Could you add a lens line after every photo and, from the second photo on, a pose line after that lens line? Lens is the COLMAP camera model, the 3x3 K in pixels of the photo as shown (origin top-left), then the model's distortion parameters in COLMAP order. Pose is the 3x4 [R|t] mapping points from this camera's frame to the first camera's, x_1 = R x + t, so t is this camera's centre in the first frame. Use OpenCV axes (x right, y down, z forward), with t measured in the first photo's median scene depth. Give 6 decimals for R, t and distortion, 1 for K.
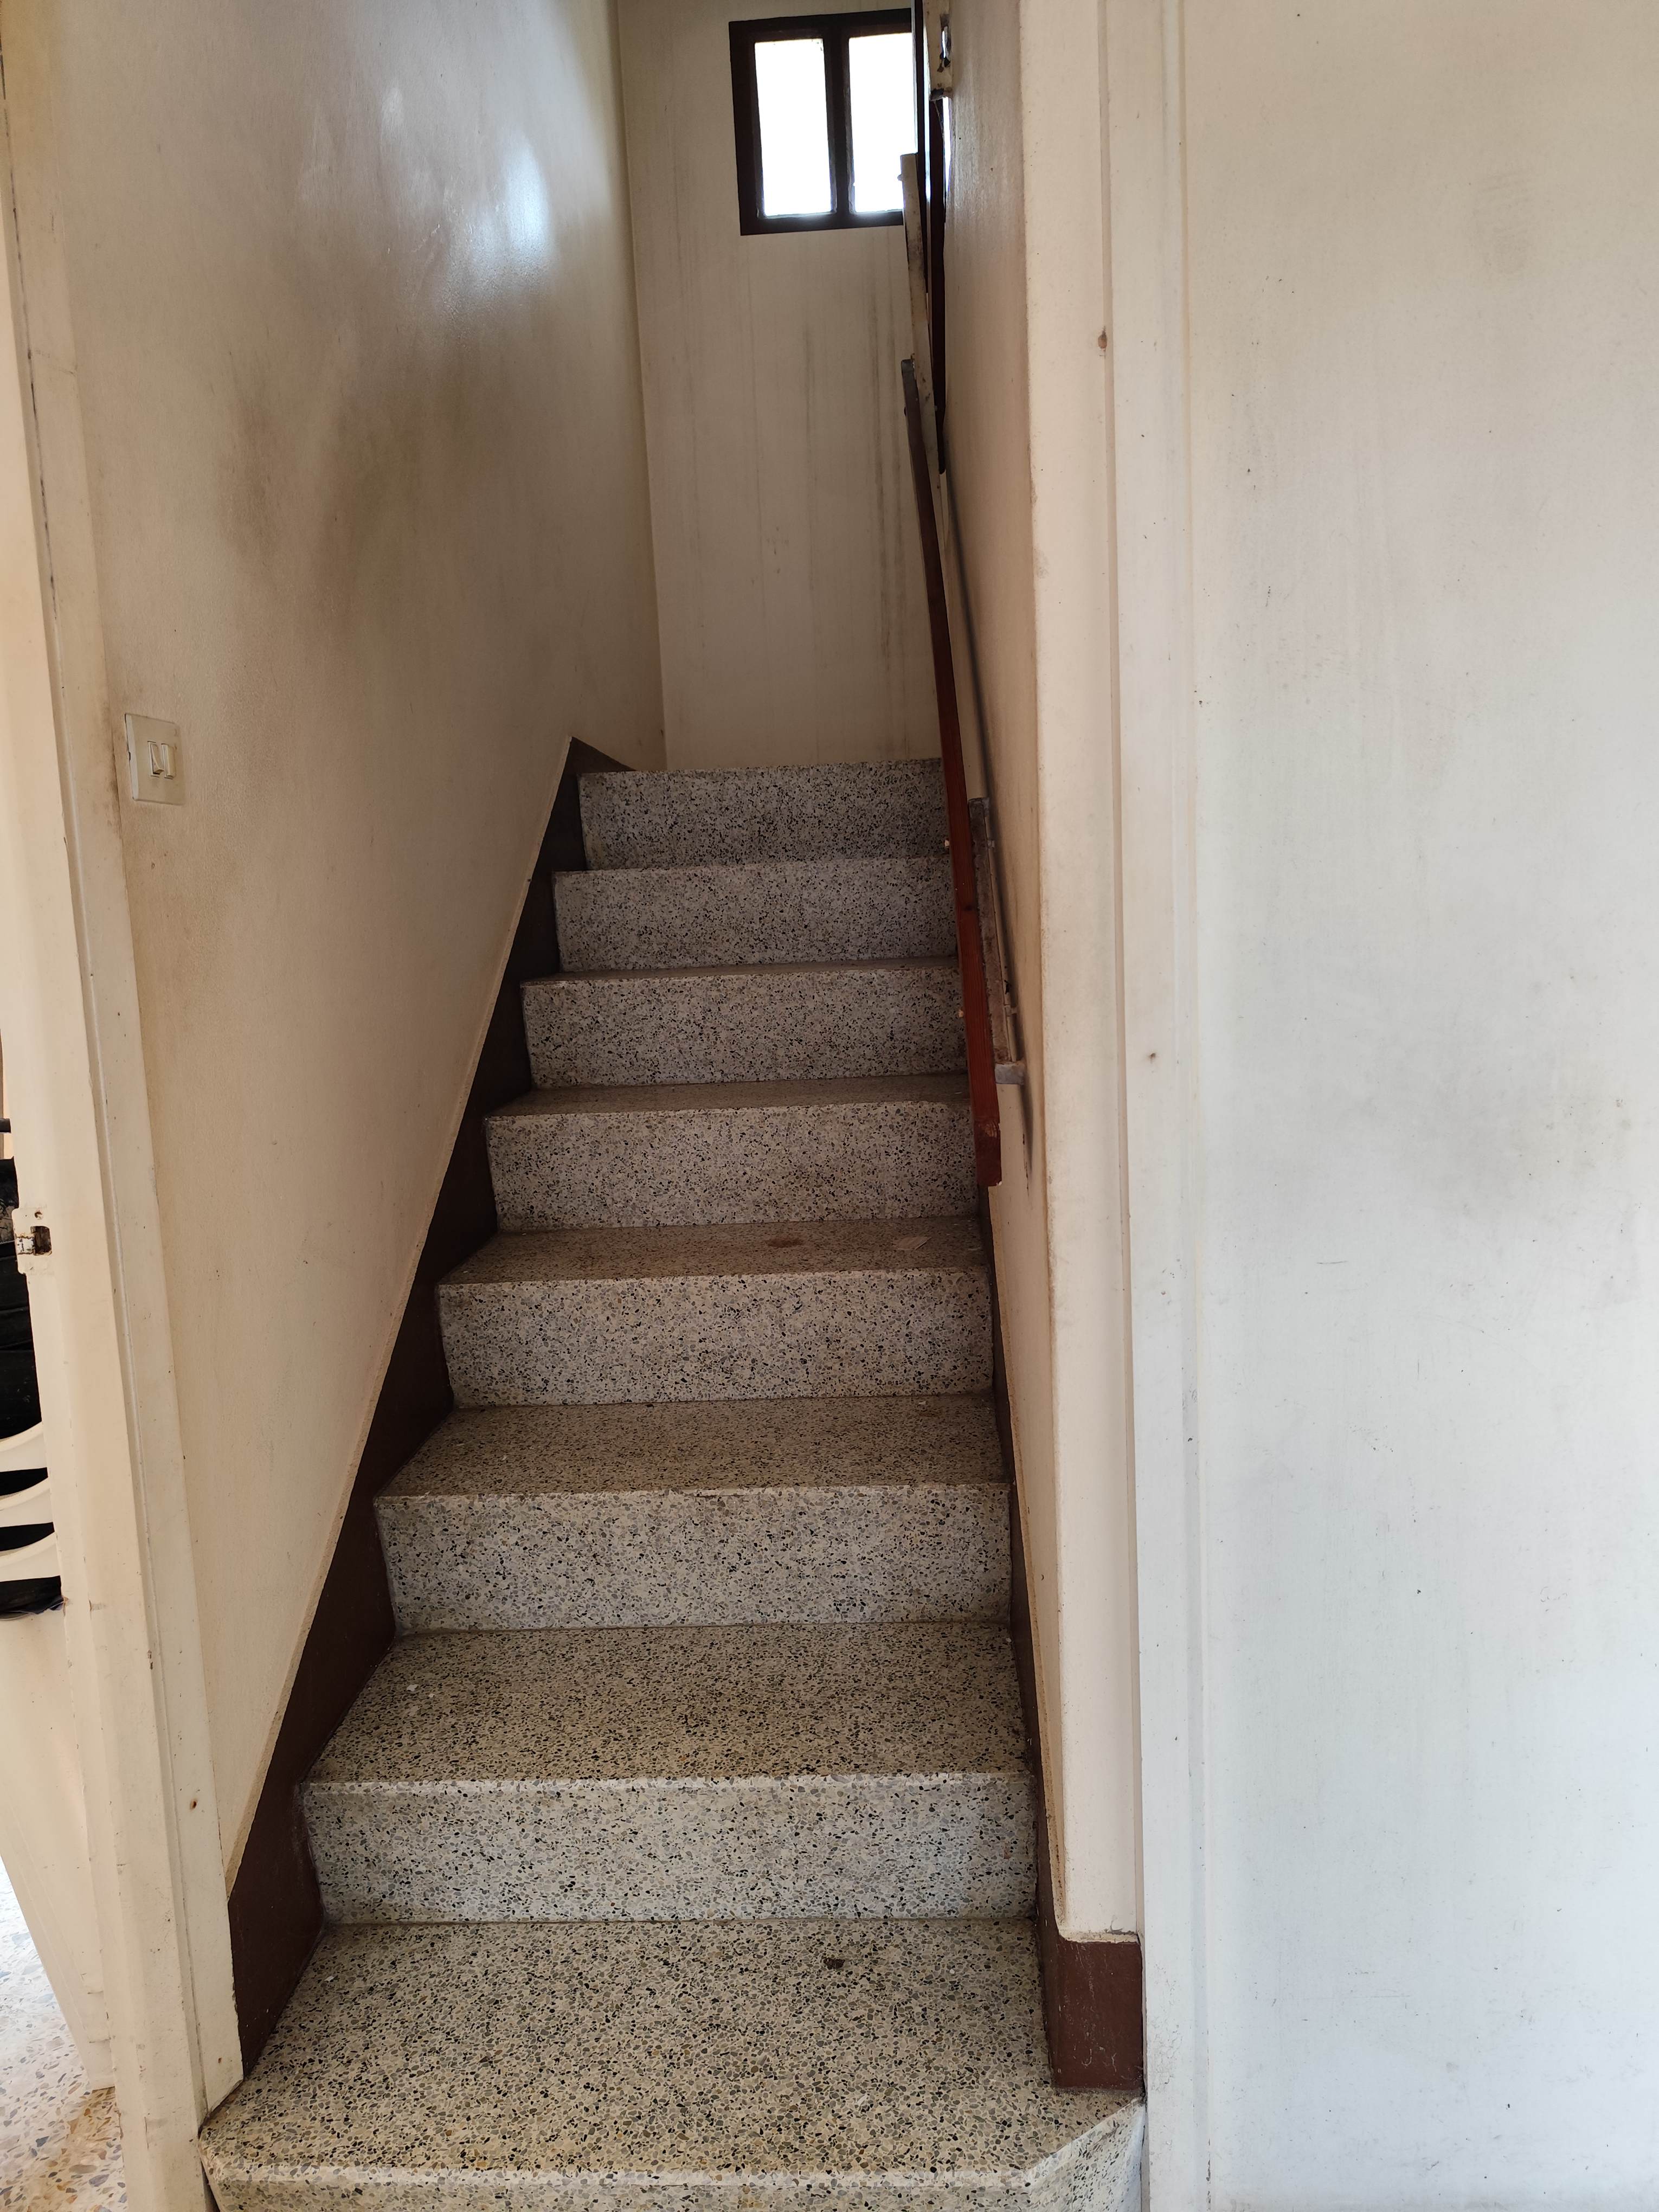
lens RADIAL K [[1528.6, 0, 821.3], [0, 1528.6, 1108.5], [0, 0, 1]] dist [0.047305, -0.055941]
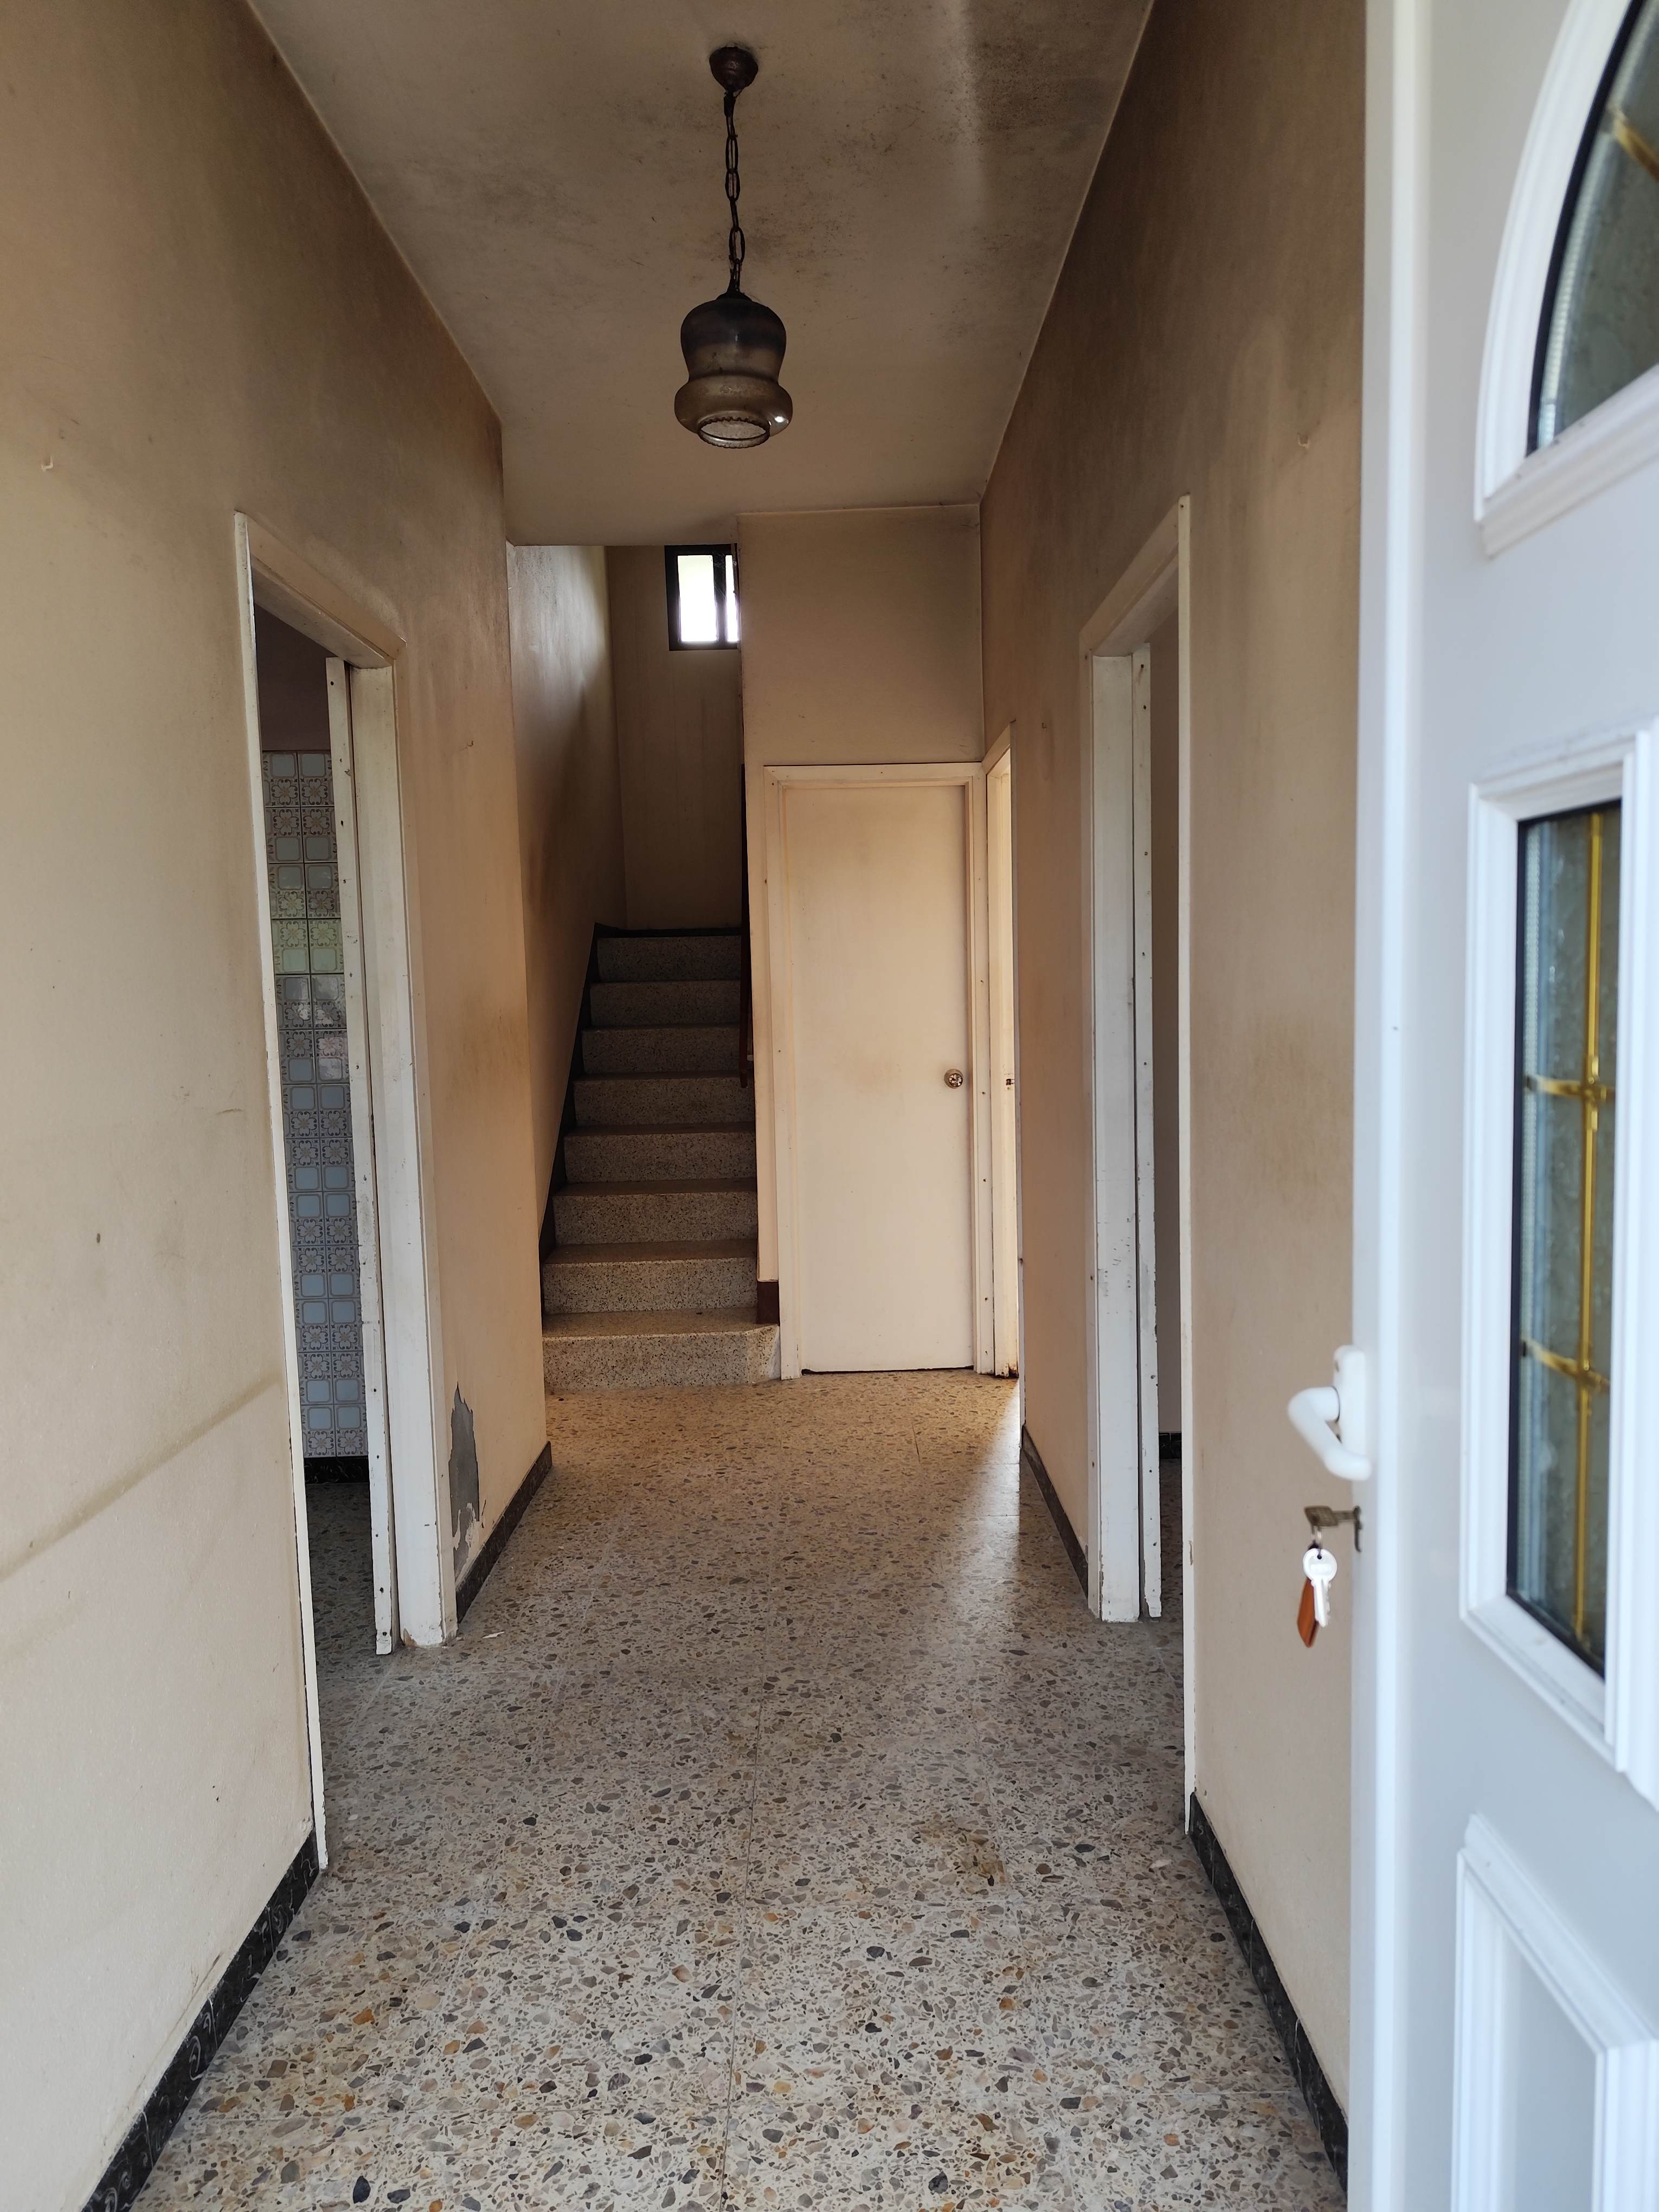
lens RADIAL K [[1528.6, 0, 841.3], [0, 1528.6, 1111.6], [0, 0, 1]] dist [0.047305, -0.055941]
pose [[0.997100, 0.009566, 0.075498, 0.045539], [-0.007104, 0.999436, -0.032817, 0.154186], [-0.075769, 0.032186, 0.996606, -1.812509]]
